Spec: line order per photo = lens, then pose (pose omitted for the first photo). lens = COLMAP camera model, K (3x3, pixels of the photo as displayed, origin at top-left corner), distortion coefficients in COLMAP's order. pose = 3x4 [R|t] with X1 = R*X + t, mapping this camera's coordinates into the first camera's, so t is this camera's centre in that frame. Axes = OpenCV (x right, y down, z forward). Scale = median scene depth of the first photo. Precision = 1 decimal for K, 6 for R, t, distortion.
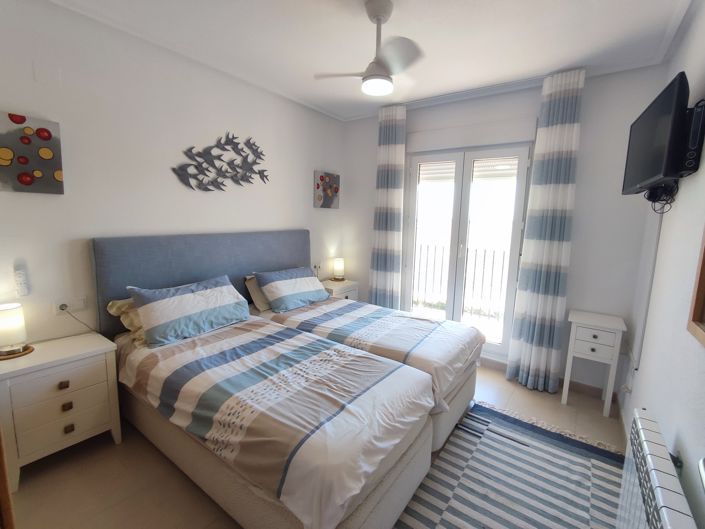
lens RADIAL K [[322.8, 0, 356.9], [0, 322.8, 263.8], [0, 0, 1]] dist [-0.006877, -0.001039]
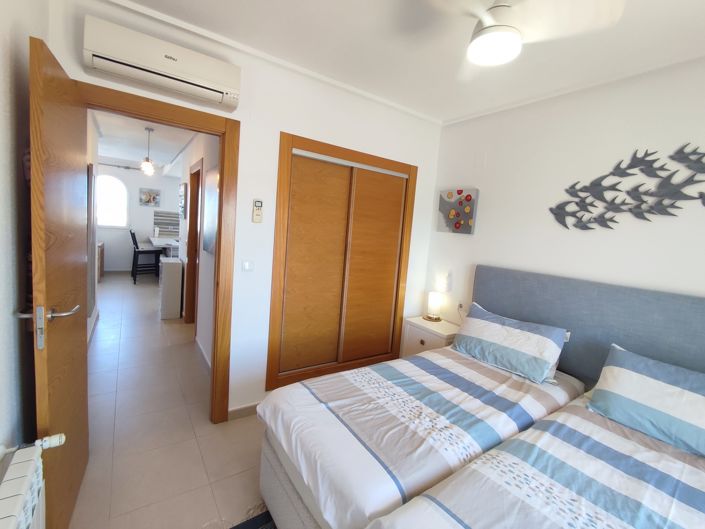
lens RADIAL K [[322.8, 0, 357.4], [0, 322.8, 263.2], [0, 0, 1]] dist [-0.006877, -0.001039]
pose [[-0.334142, 0.044457, -0.941474, 0.552492], [-0.227778, 0.965470, 0.126432, -0.114943], [0.914585, 0.256693, -0.312478, 0.764949]]
